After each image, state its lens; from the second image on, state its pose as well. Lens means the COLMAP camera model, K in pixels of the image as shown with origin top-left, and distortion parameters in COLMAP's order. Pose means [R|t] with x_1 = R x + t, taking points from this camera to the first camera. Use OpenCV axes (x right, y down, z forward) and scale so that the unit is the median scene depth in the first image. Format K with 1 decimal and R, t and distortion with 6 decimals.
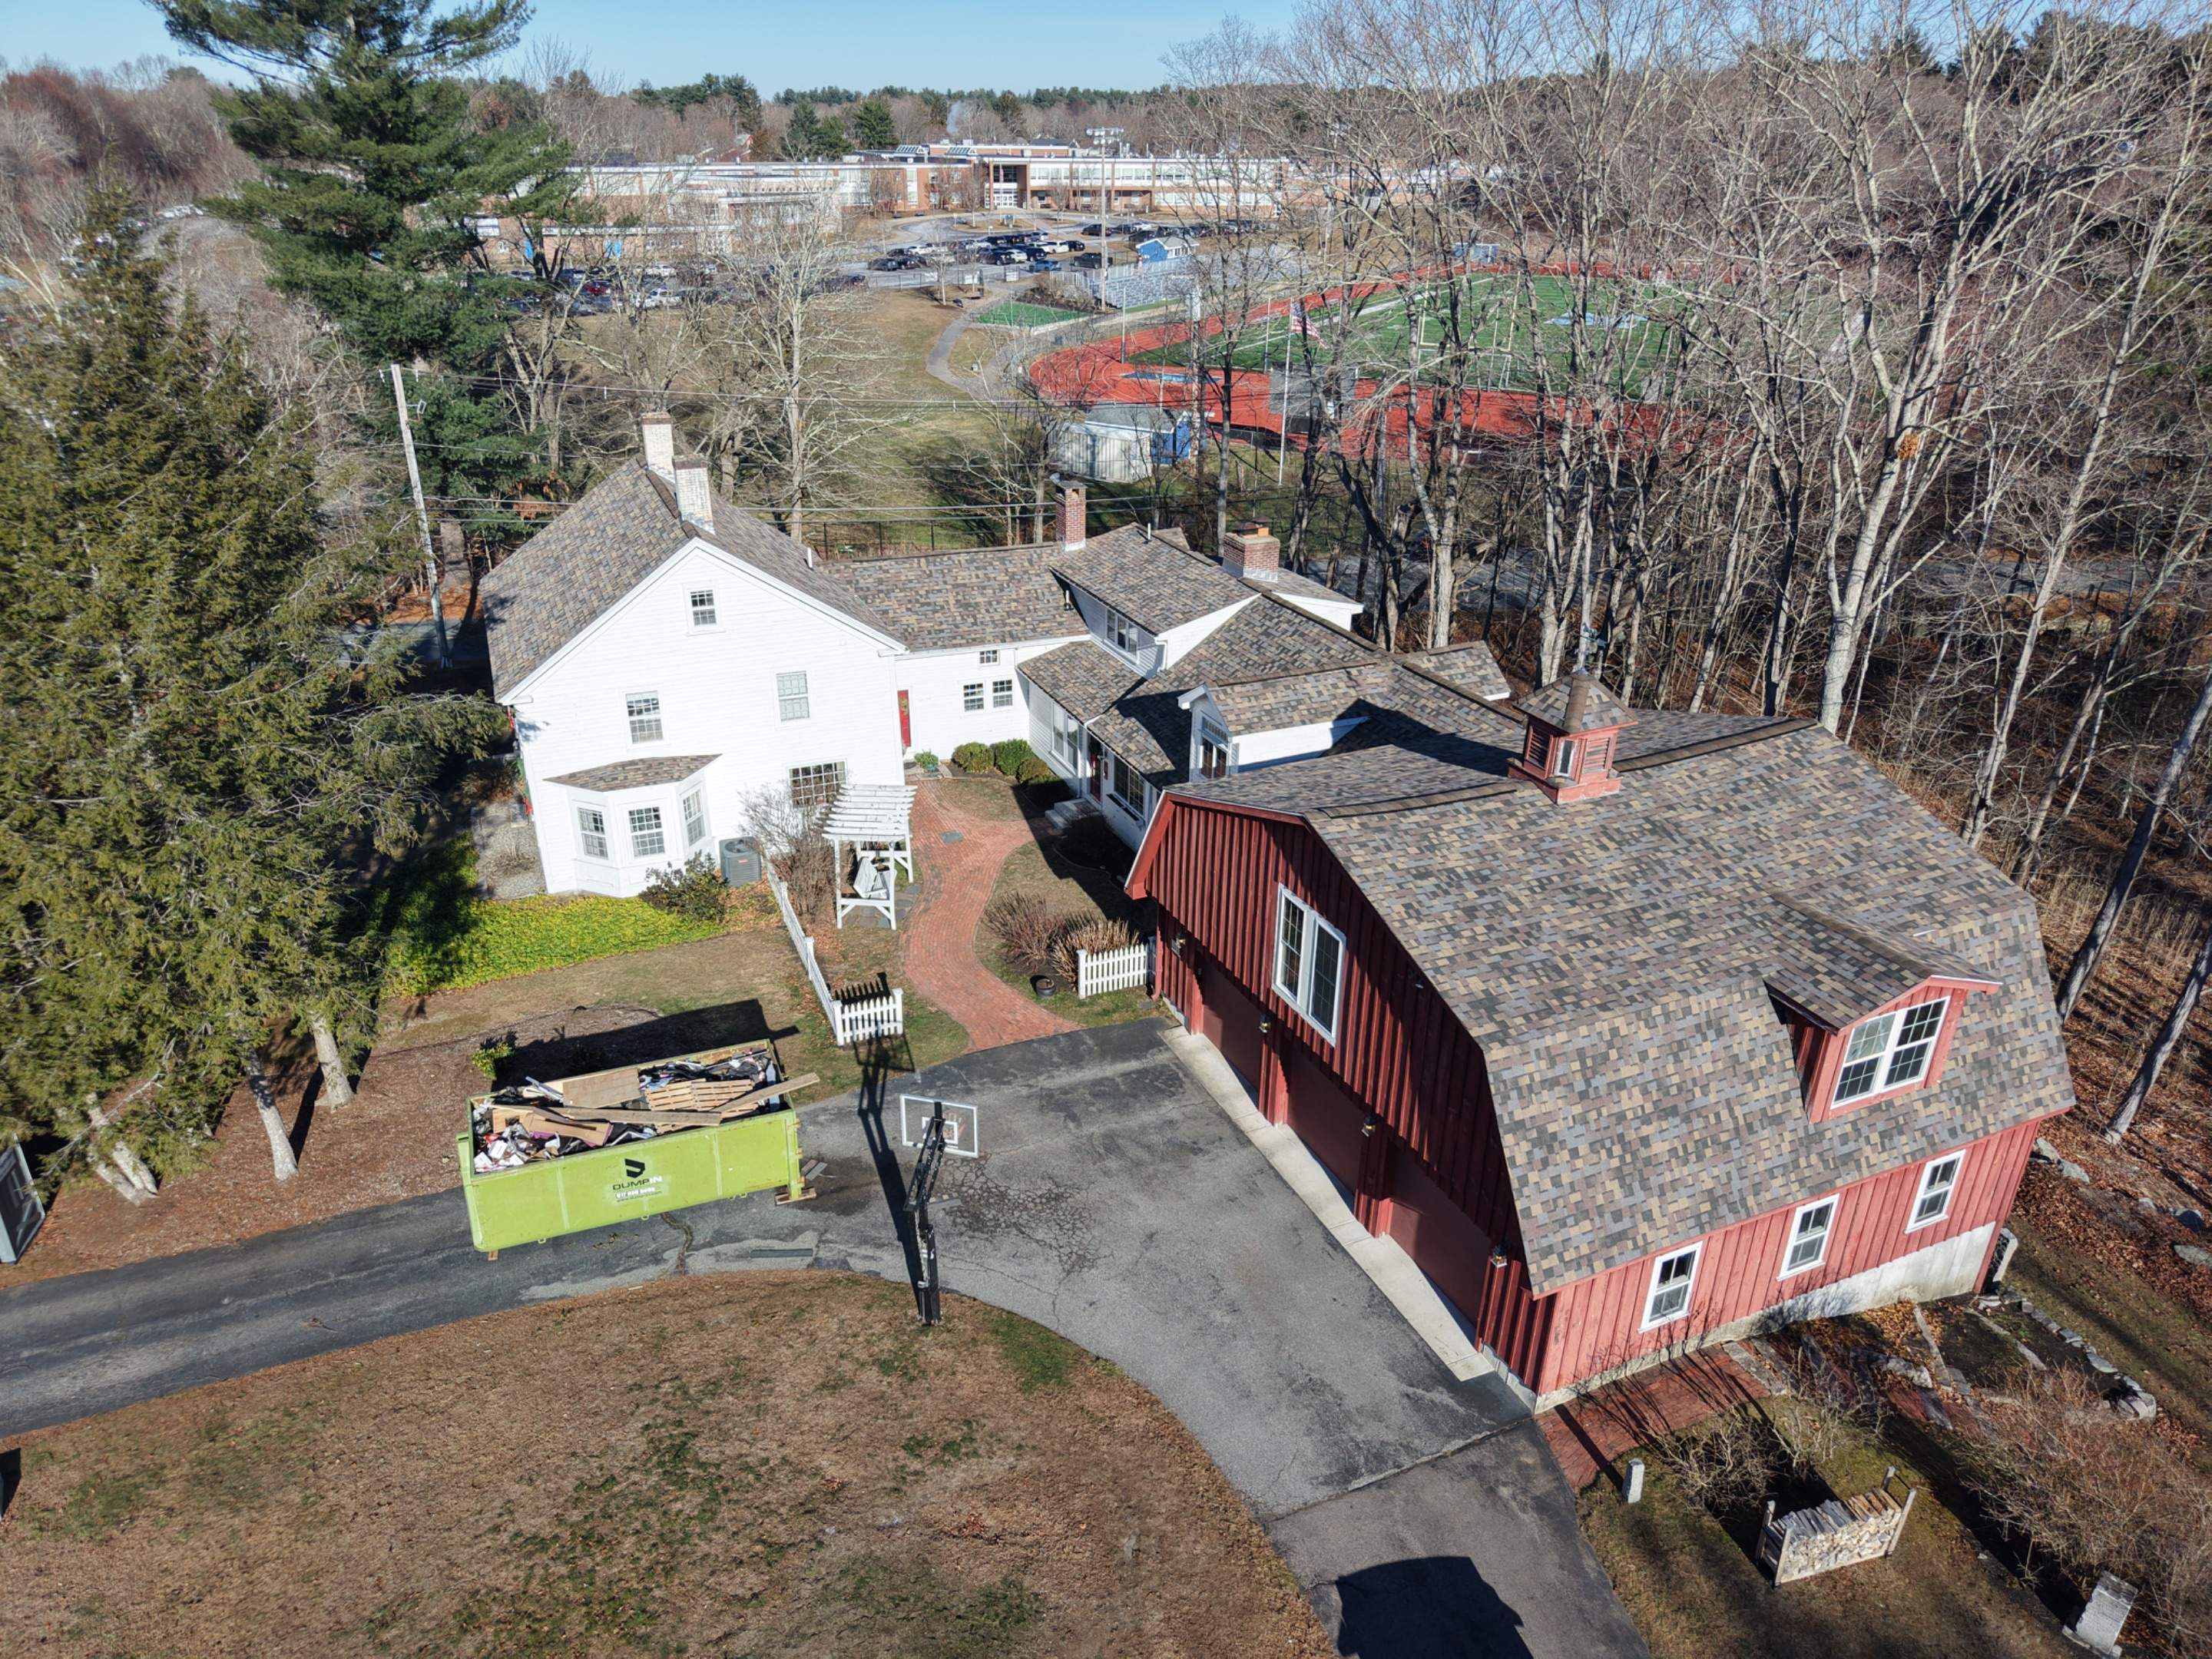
lens RADIAL K [[1495.8, 0, 1098.1], [0, 1495.8, 839.2], [0, 0, 1]] dist [0.008263, -0.000891]
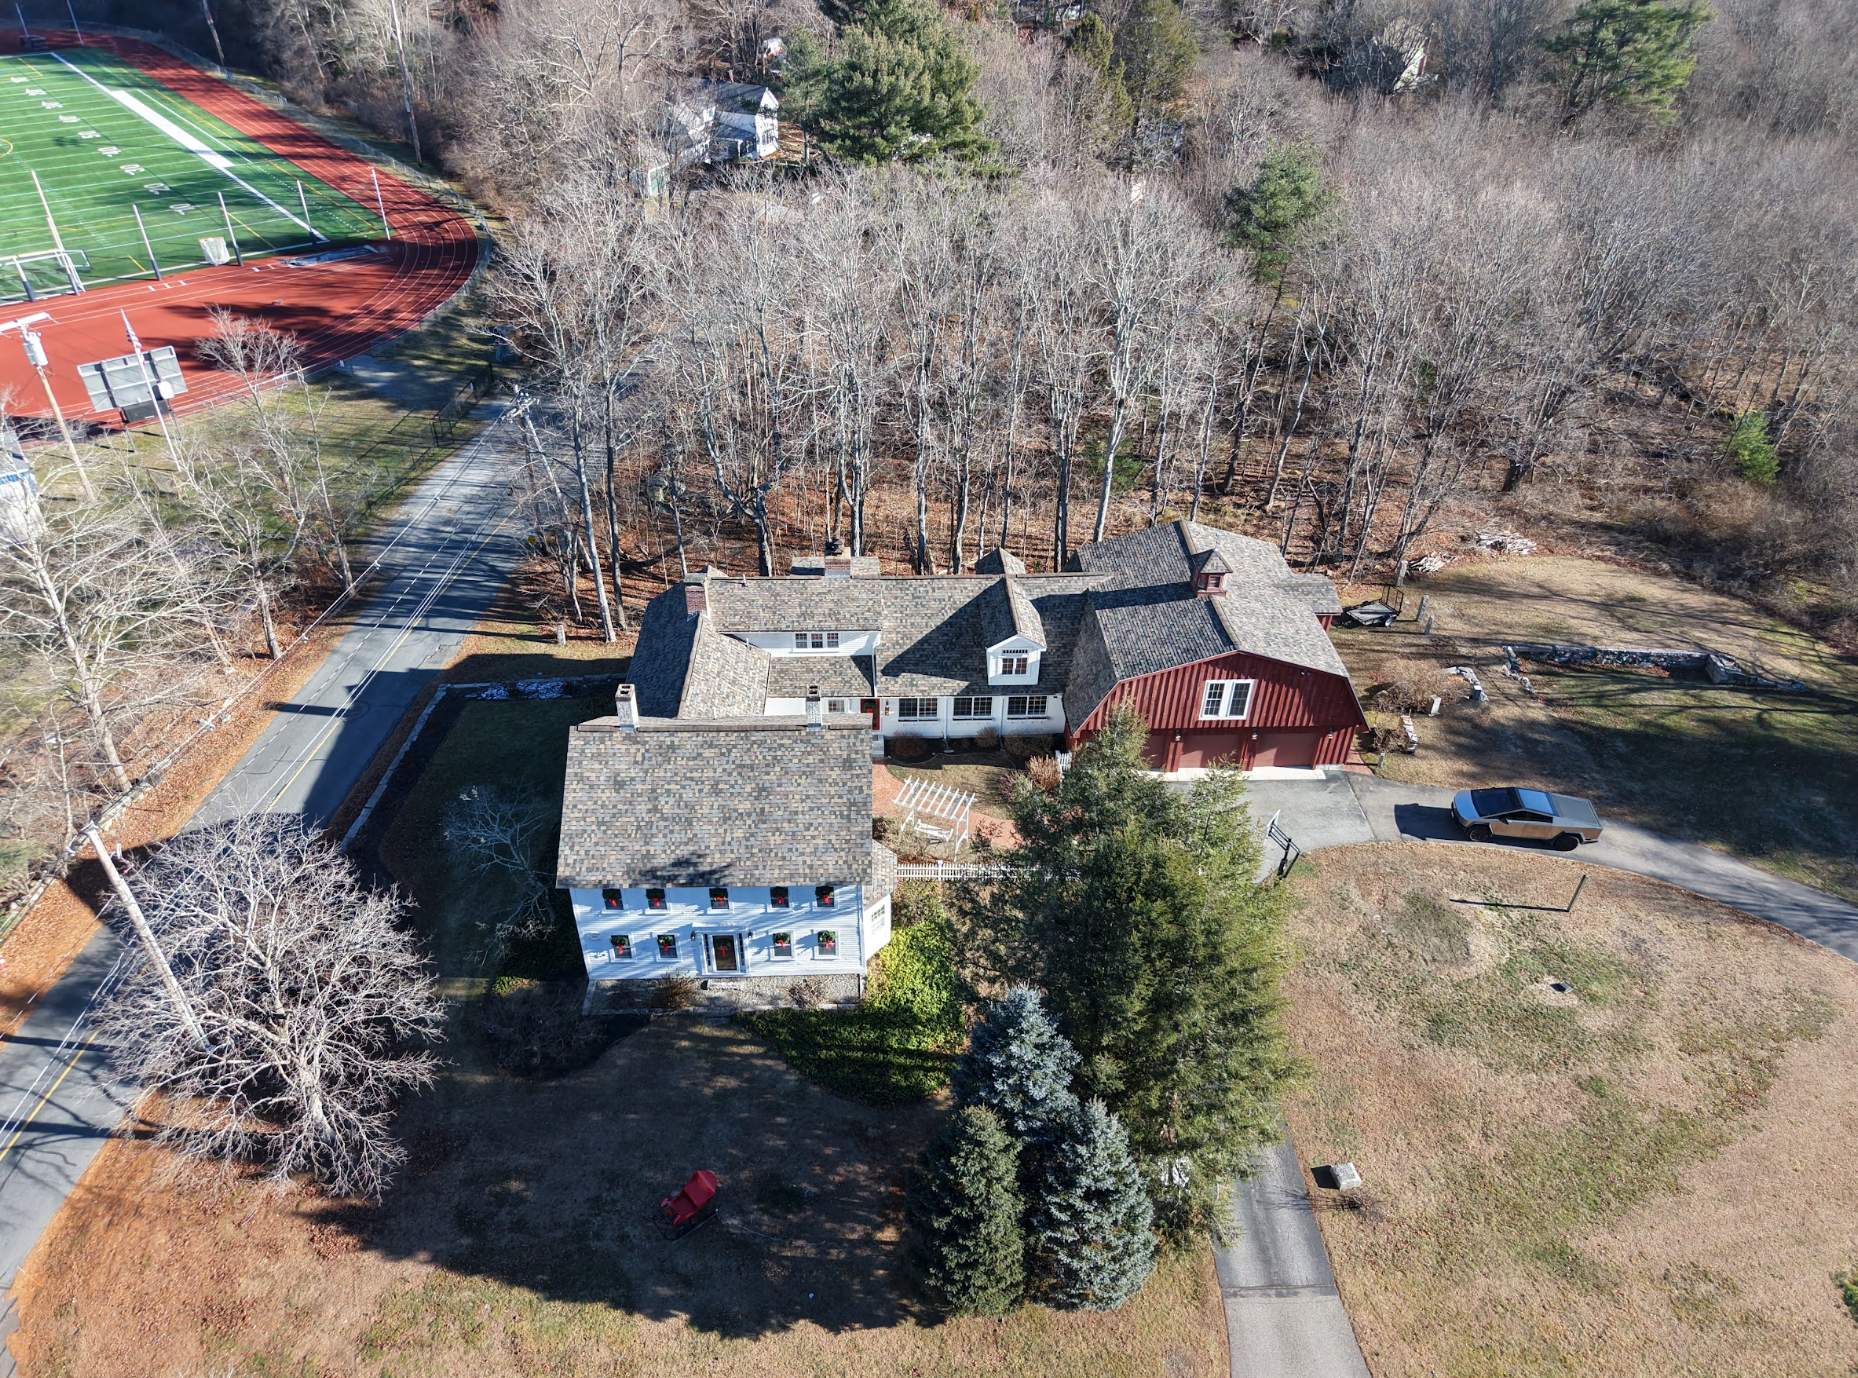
lens RADIAL K [[1262.4, 0, 929.4], [0, 1262.4, 687.6], [0, 0, 1]] dist [0.009045, -0.004976]
pose [[0.356367, -0.557797, 0.749576, -1.408670], [0.383102, 0.818942, 0.427279, -0.898583], [-0.852195, 0.134896, 0.505537, 0.298079]]
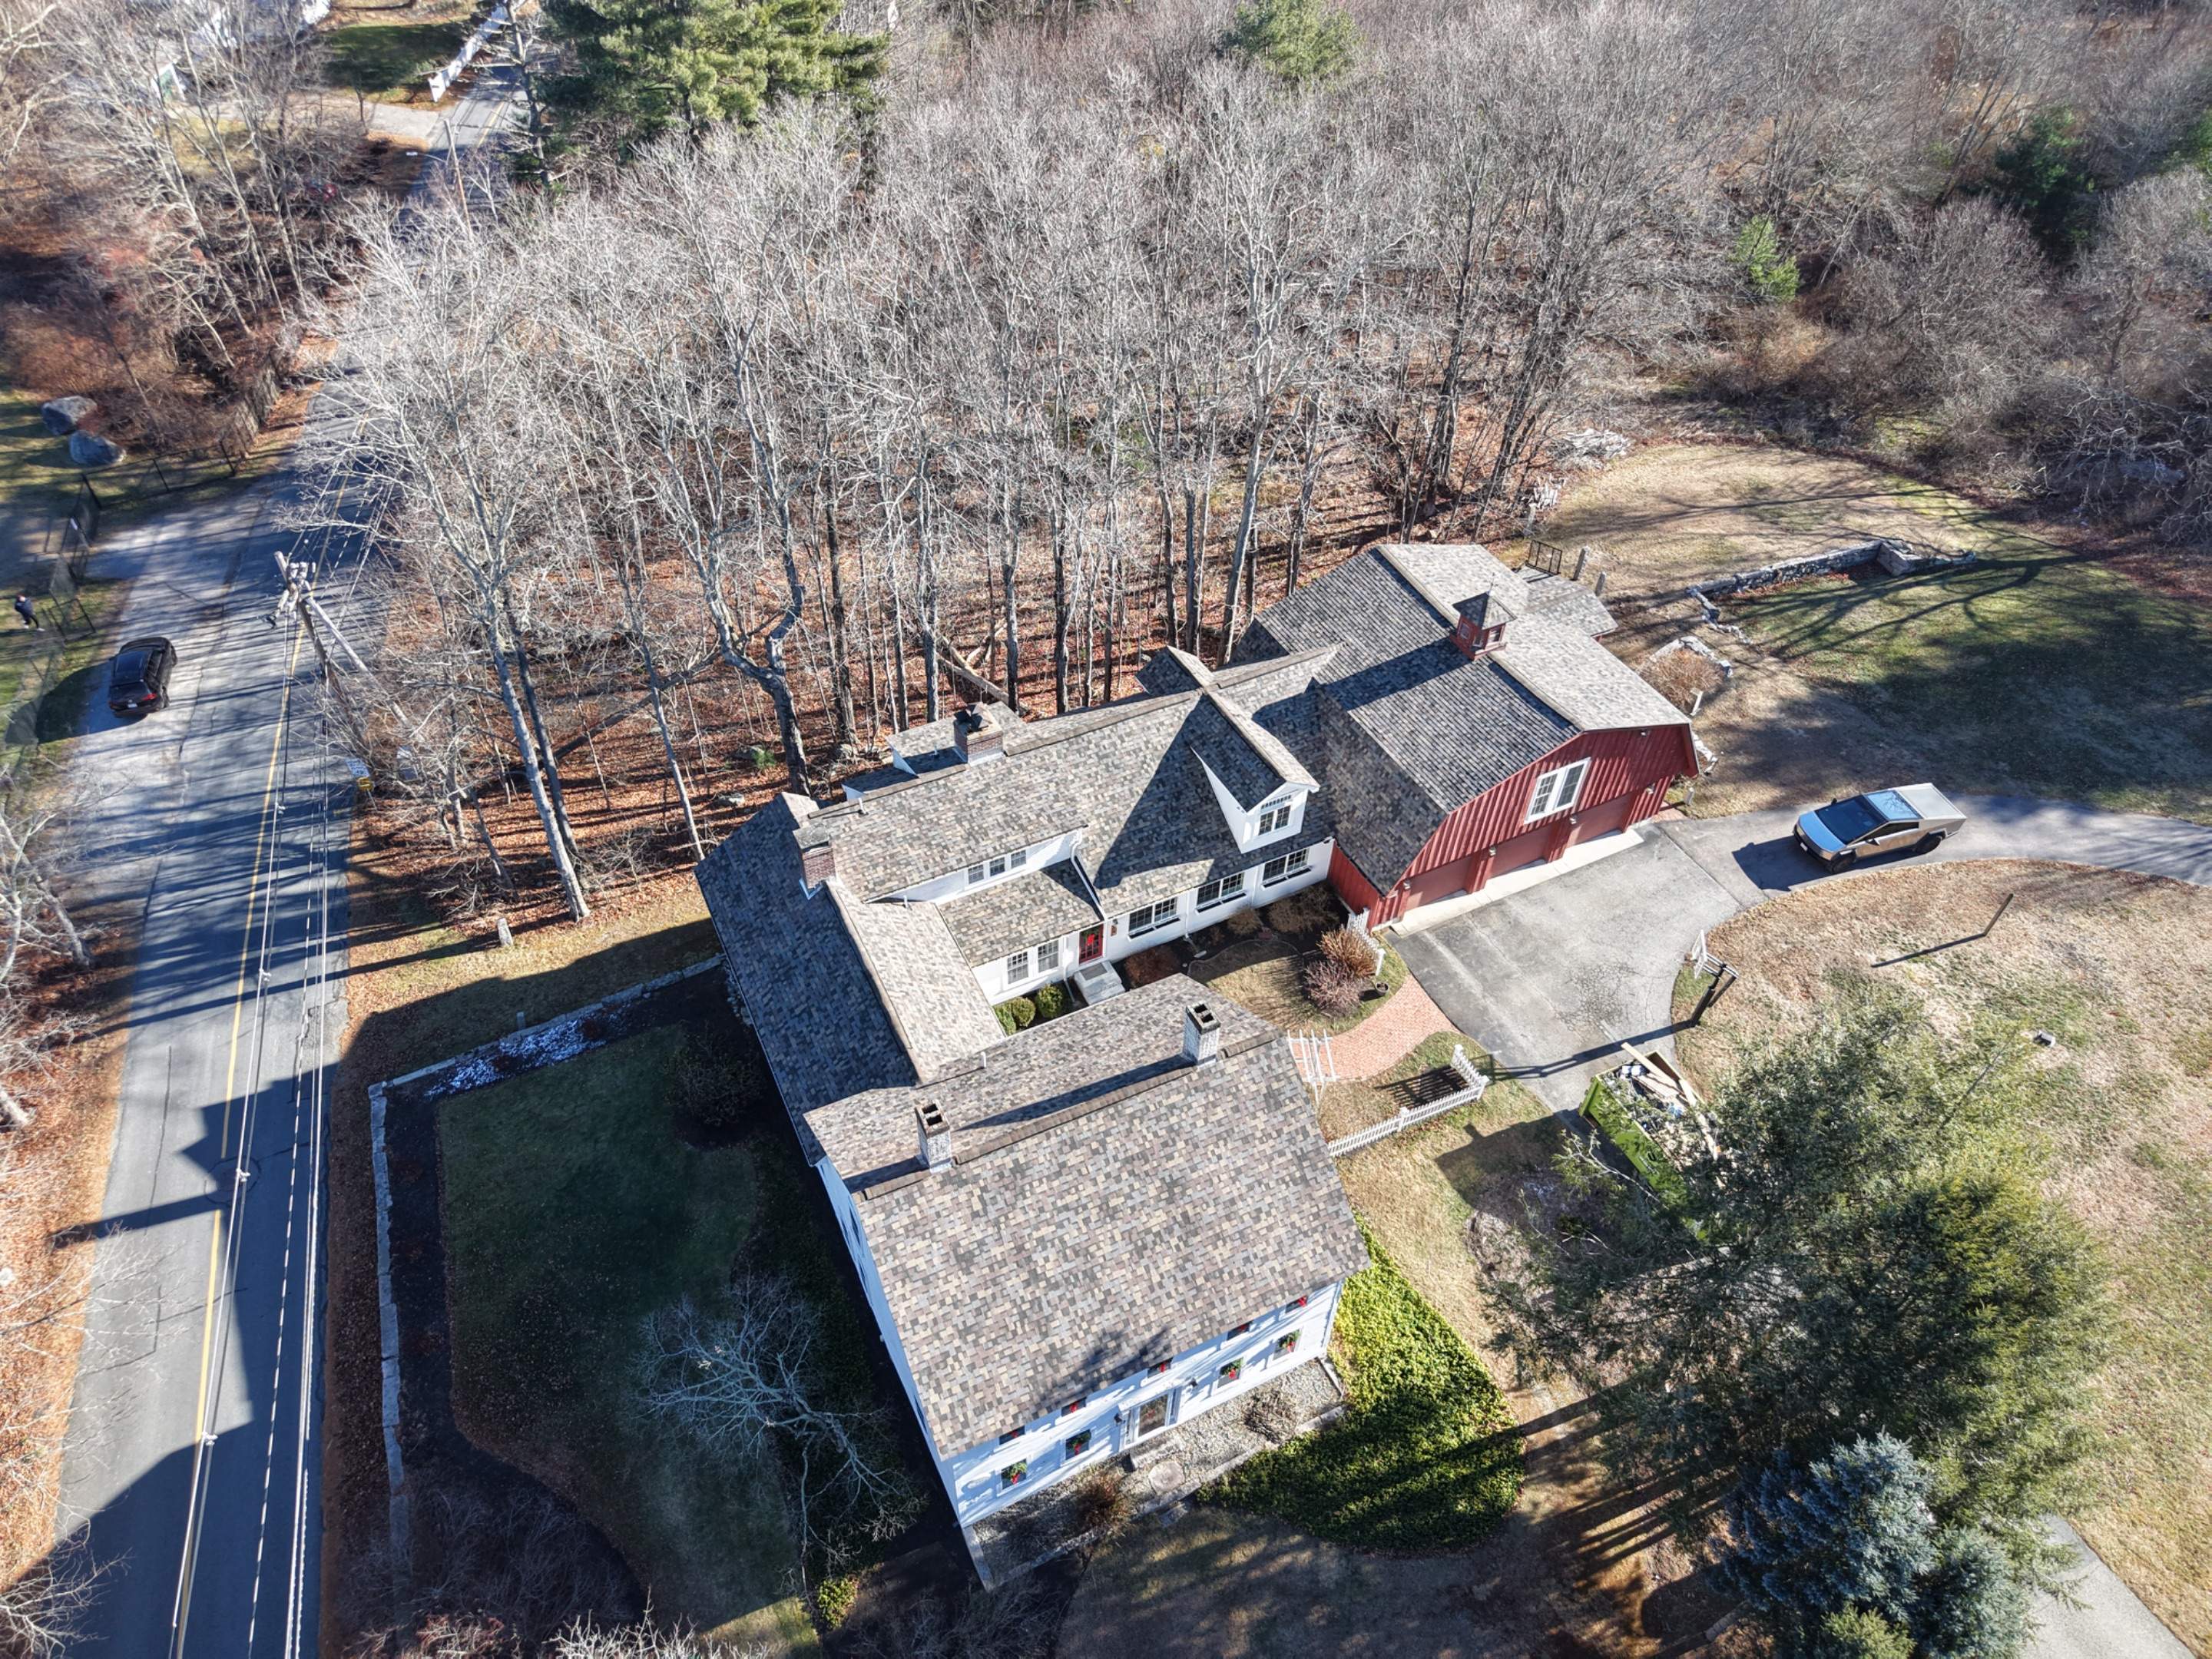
lens RADIAL K [[1481.5, 0, 1114.4], [0, 1481.5, 822.4], [0, 0, 1]] dist [0.015867, -0.013927]
pose [[-0.061367, -0.710252, 0.701268, -1.017948], [0.397278, 0.627158, 0.669957, -1.192566], [-0.915644, 0.319711, 0.243681, 0.921625]]
